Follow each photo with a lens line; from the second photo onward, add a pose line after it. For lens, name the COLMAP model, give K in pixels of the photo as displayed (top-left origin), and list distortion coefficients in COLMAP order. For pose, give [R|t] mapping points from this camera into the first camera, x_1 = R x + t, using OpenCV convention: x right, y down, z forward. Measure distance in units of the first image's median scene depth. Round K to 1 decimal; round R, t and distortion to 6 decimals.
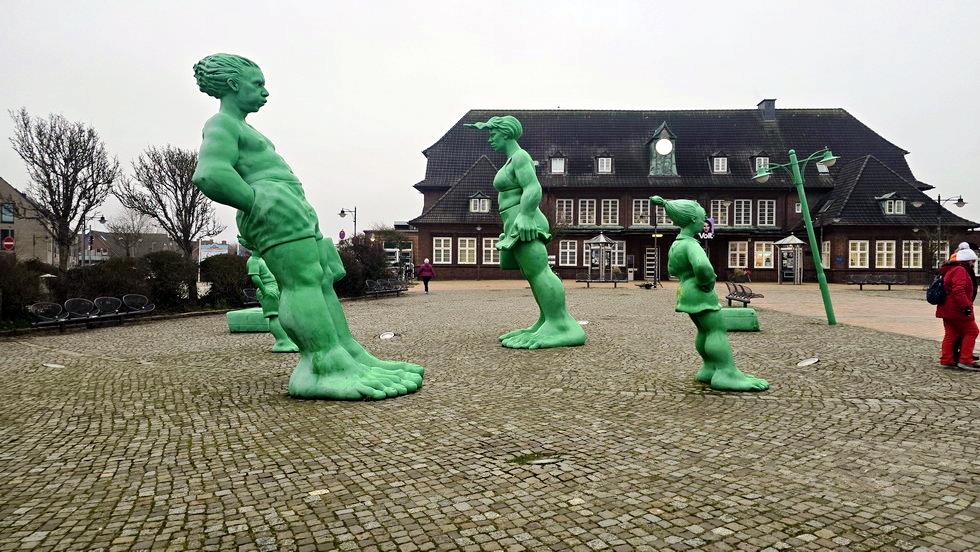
lens RADIAL K [[655.2, 0, 489.2], [0, 655.2, 272.6], [0, 0, 1]] dist [0.031652, 0.000077]
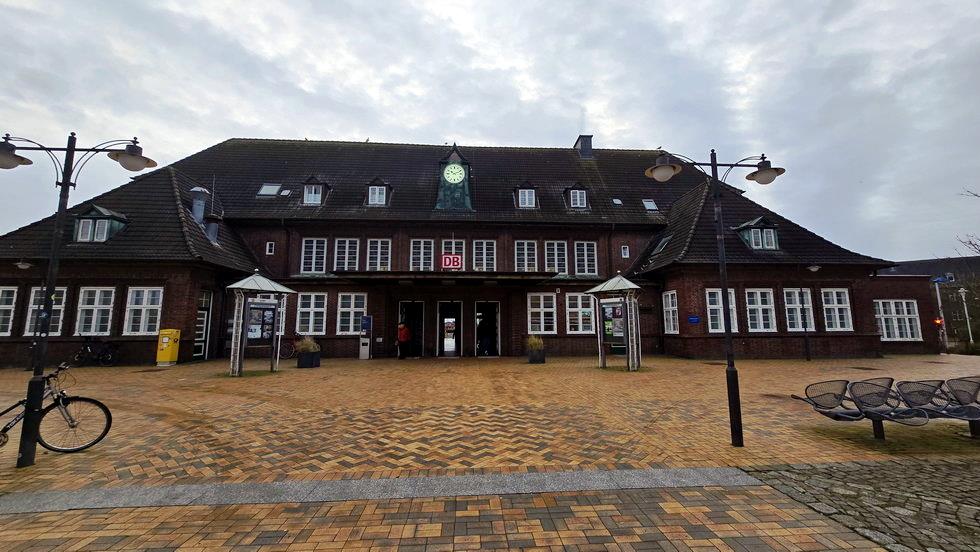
lens RADIAL K [[380.6, 0, 493.1], [0, 380.6, 276.3], [0, 0, 1]] dist [0.000675, 0.000117]
pose [[0.994140, 0.000495, 0.108100, 0.287691], [0.013688, 0.991364, -0.130426, -0.014946], [-0.107231, 0.131141, 0.985547, 0.626545]]
